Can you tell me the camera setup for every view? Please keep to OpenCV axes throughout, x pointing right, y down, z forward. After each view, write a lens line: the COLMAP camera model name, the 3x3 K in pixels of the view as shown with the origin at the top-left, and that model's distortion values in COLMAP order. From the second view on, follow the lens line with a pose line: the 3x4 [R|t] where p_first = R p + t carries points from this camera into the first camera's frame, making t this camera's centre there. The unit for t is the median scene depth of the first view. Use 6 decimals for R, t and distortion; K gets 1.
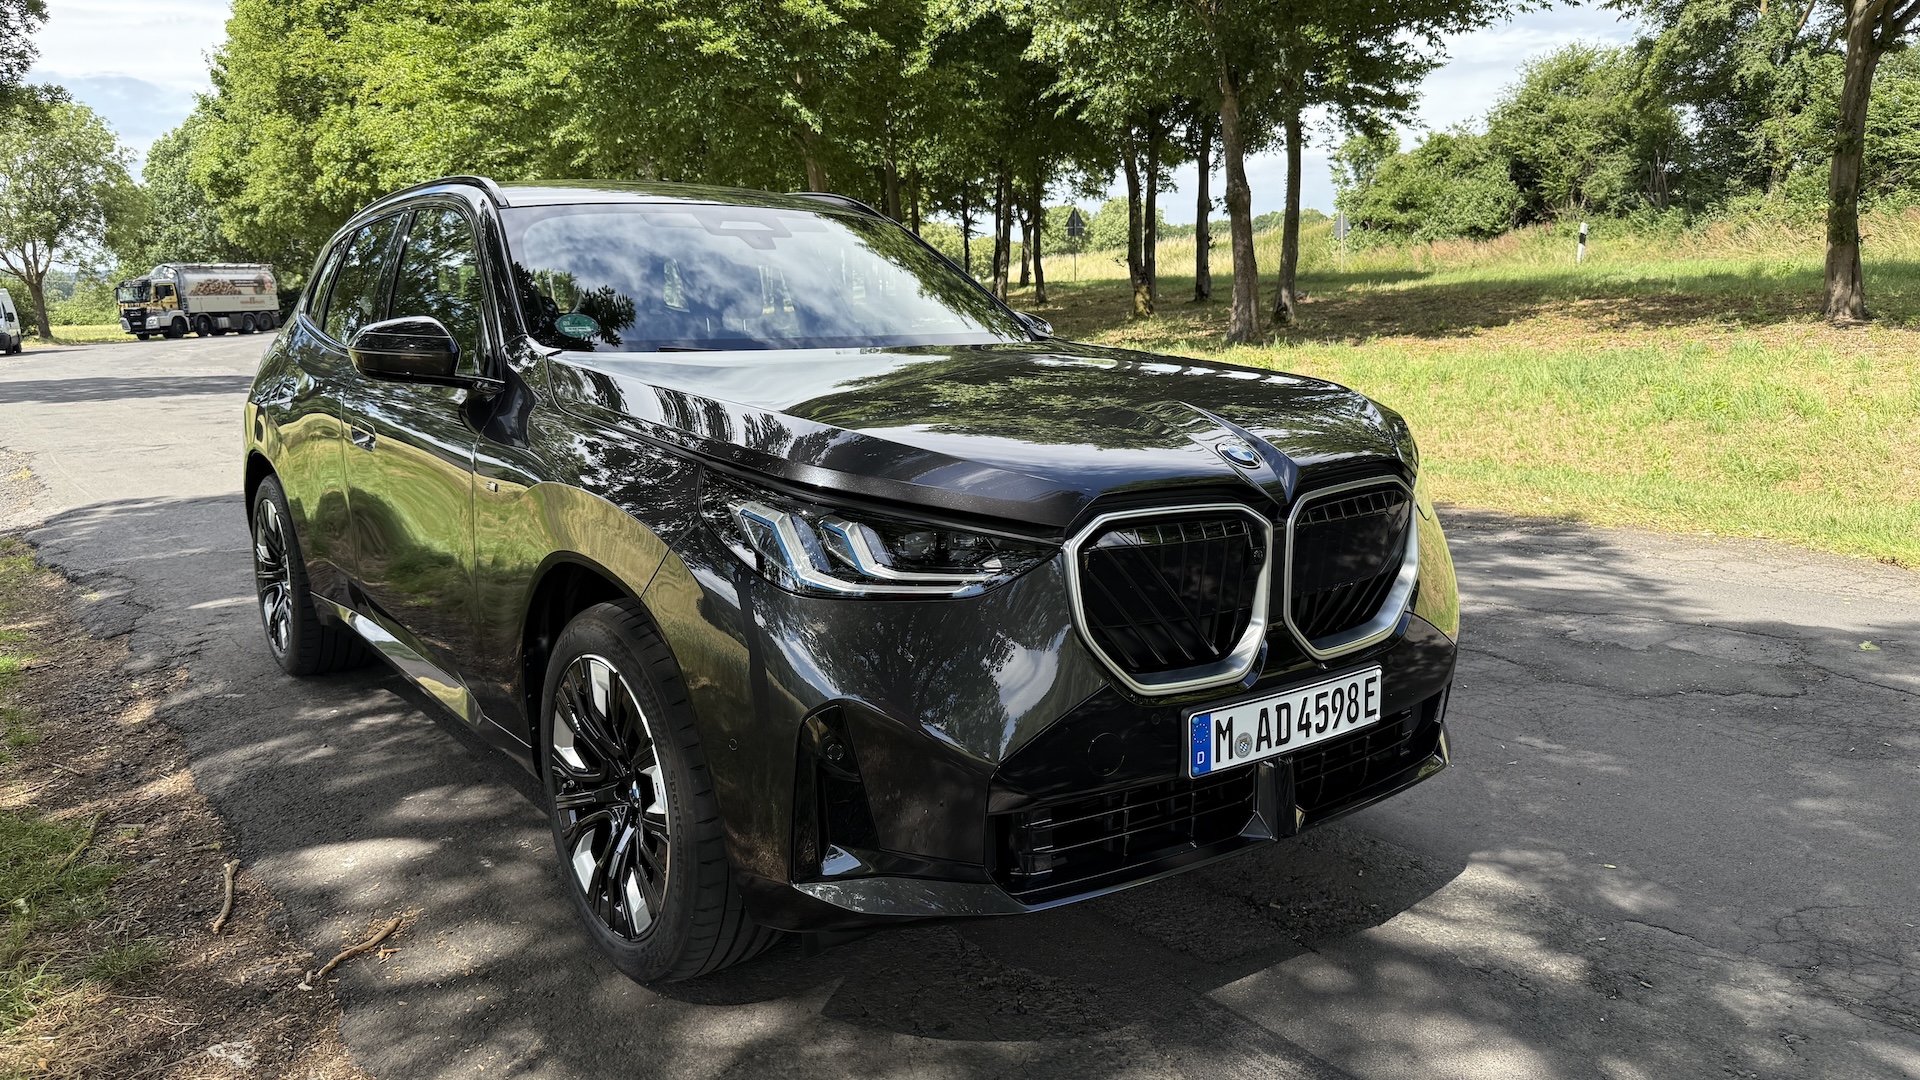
lens RADIAL K [[1376.9, 0, 964.3], [0, 1376.9, 540.9], [0, 0, 1]] dist [0.036604, -0.049745]
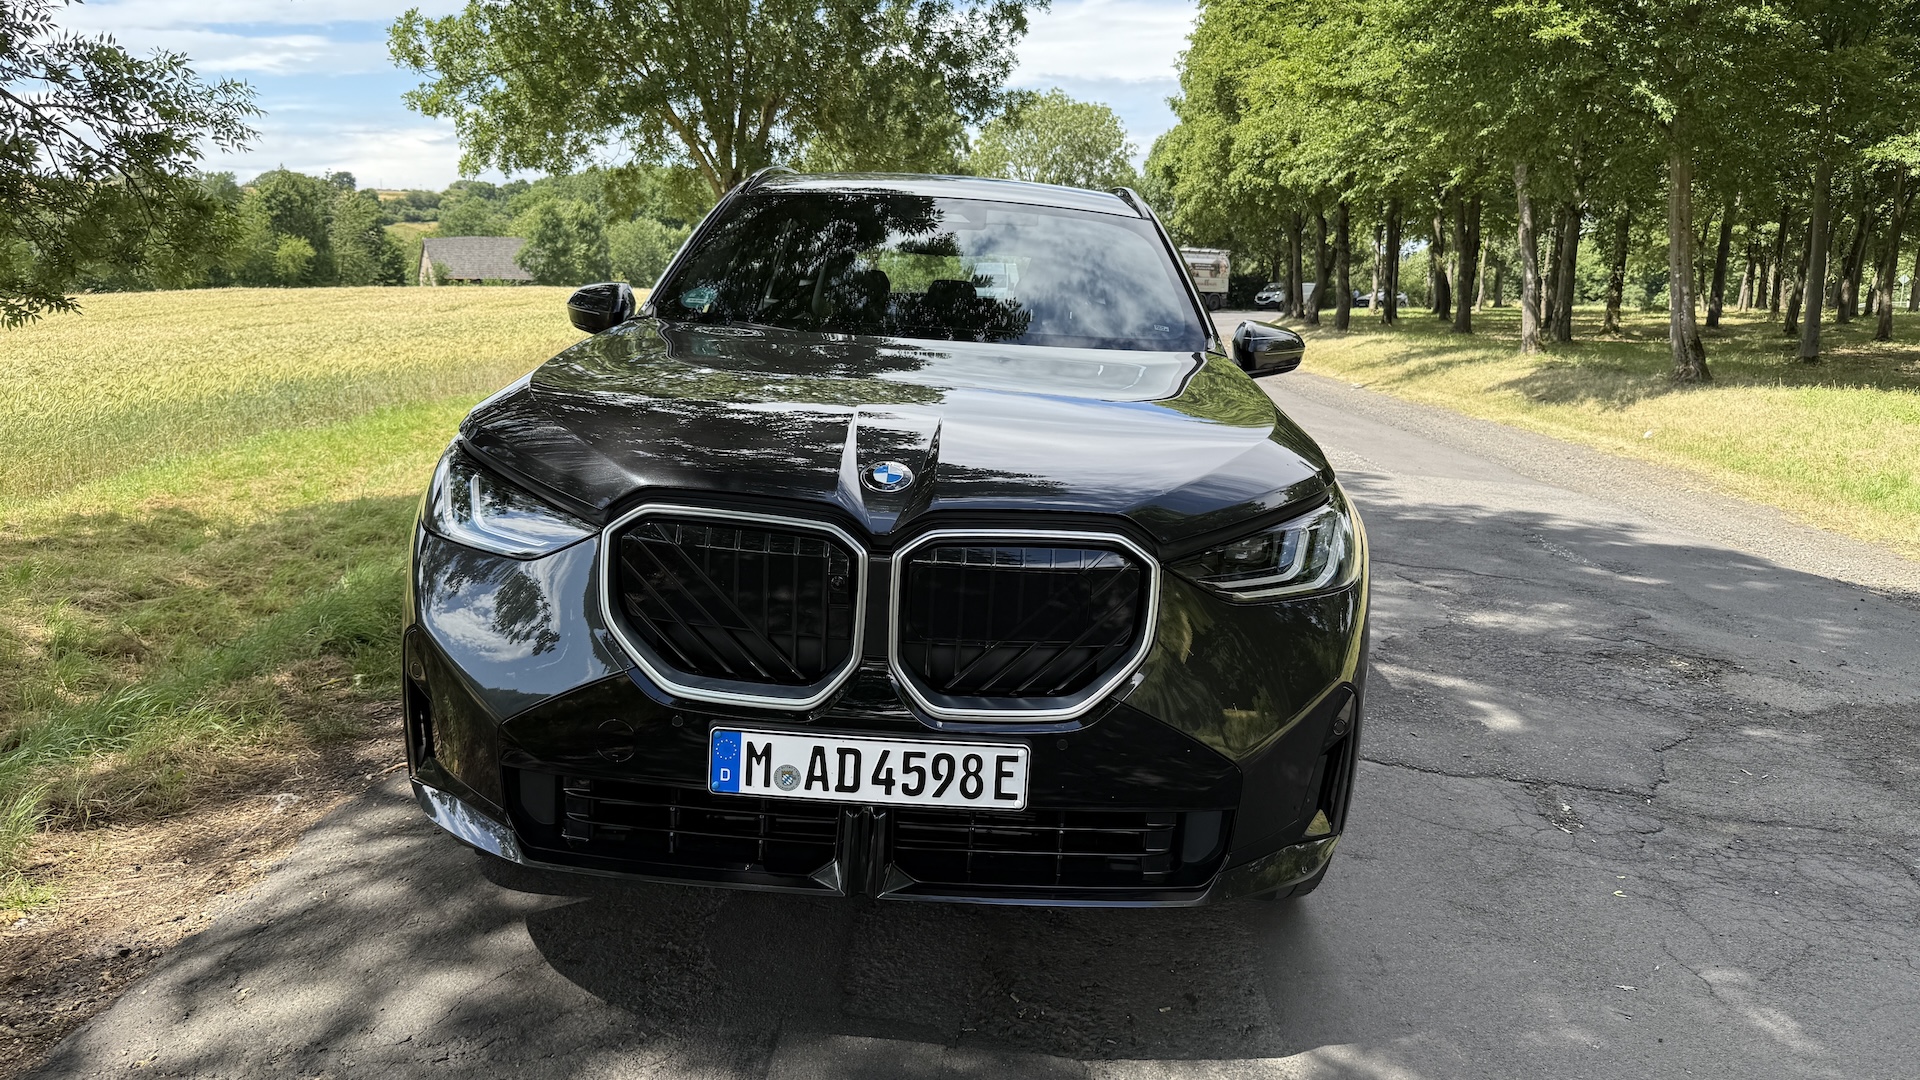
lens RADIAL K [[1376.9, 0, 973.2], [0, 1376.9, 557.0], [0, 0, 1]] dist [0.036604, -0.049745]
pose [[0.791001, 0.177422, -0.585524, 0.777681], [-0.169462, 0.983121, 0.068967, -0.080665], [0.587877, 0.044671, 0.807716, 0.292401]]
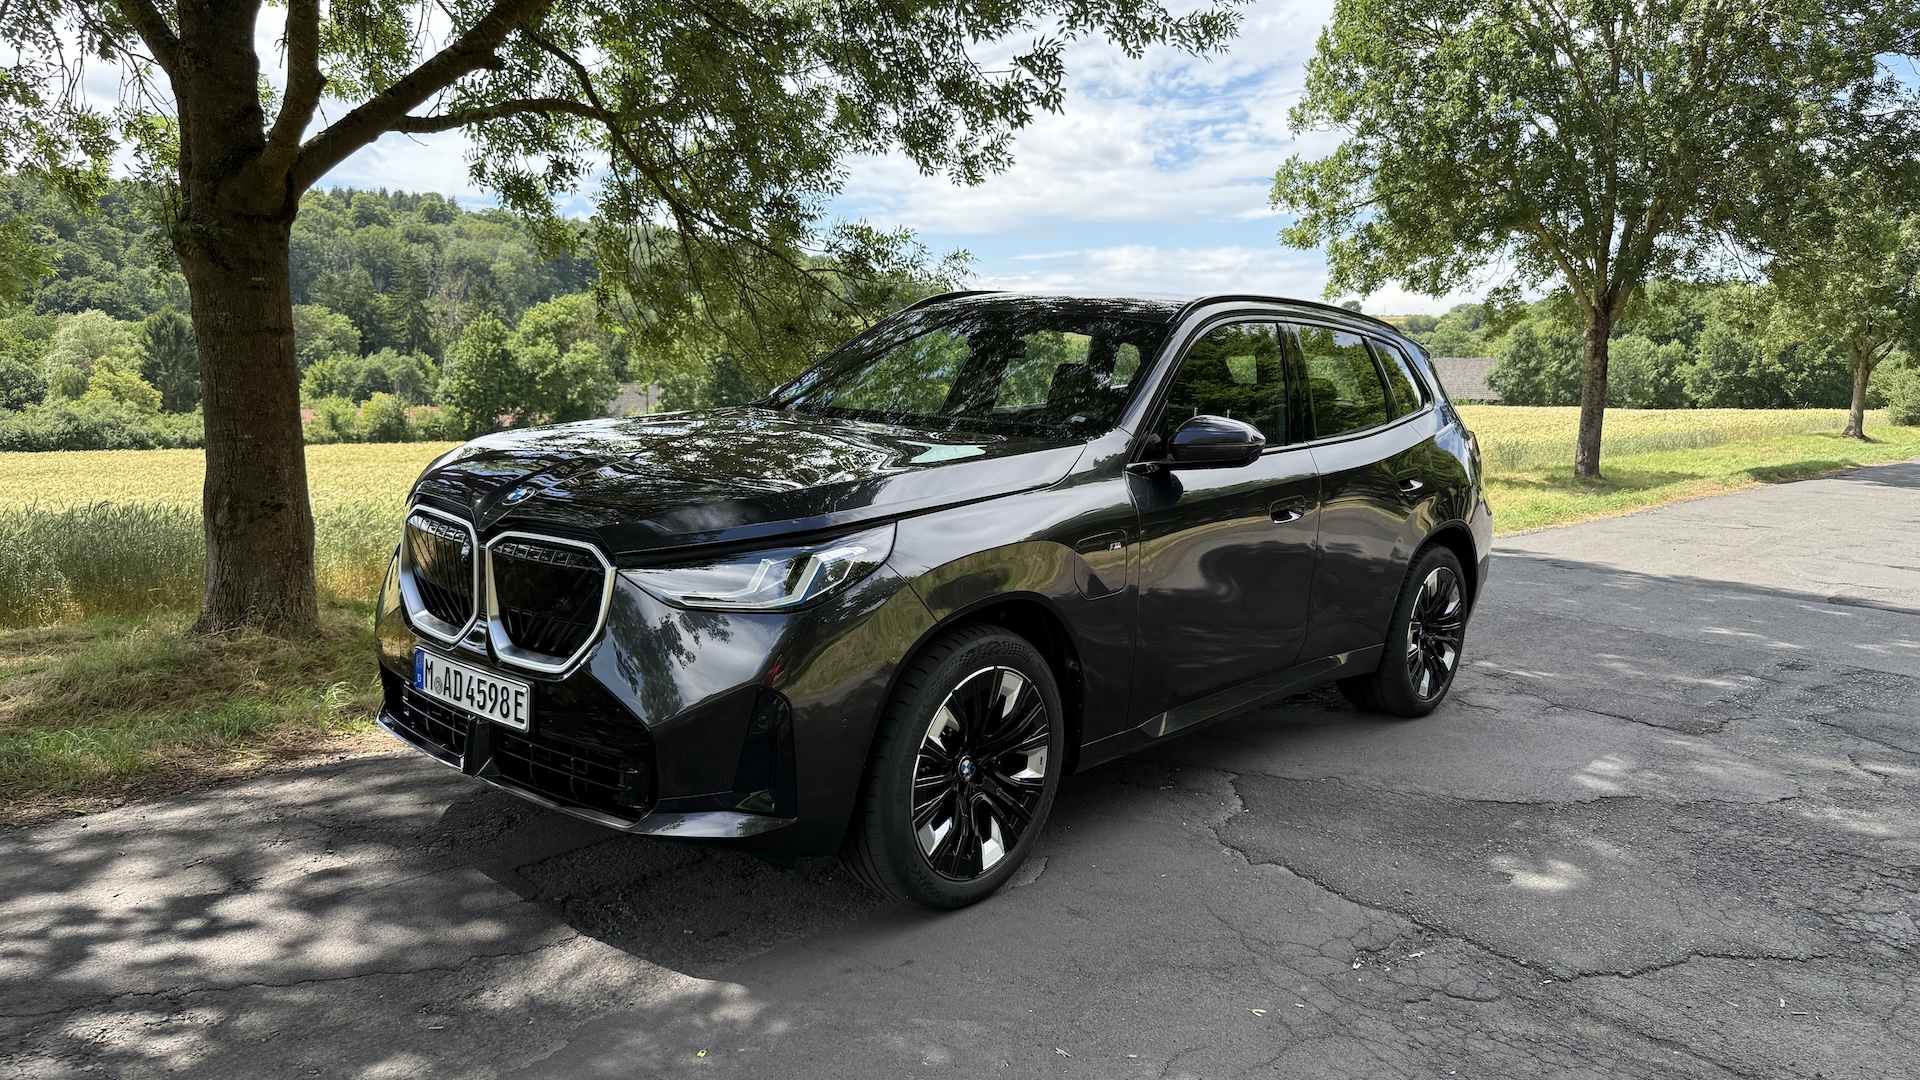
lens RADIAL K [[1376.9, 0, 960.6], [0, 1376.9, 544.4], [0, 0, 1]] dist [0.036604, -0.049745]
pose [[0.223295, 0.160954, -0.961370, 1.583880], [-0.213095, 0.970477, 0.112983, -0.257113], [0.951173, 0.179635, 0.251001, 1.065315]]
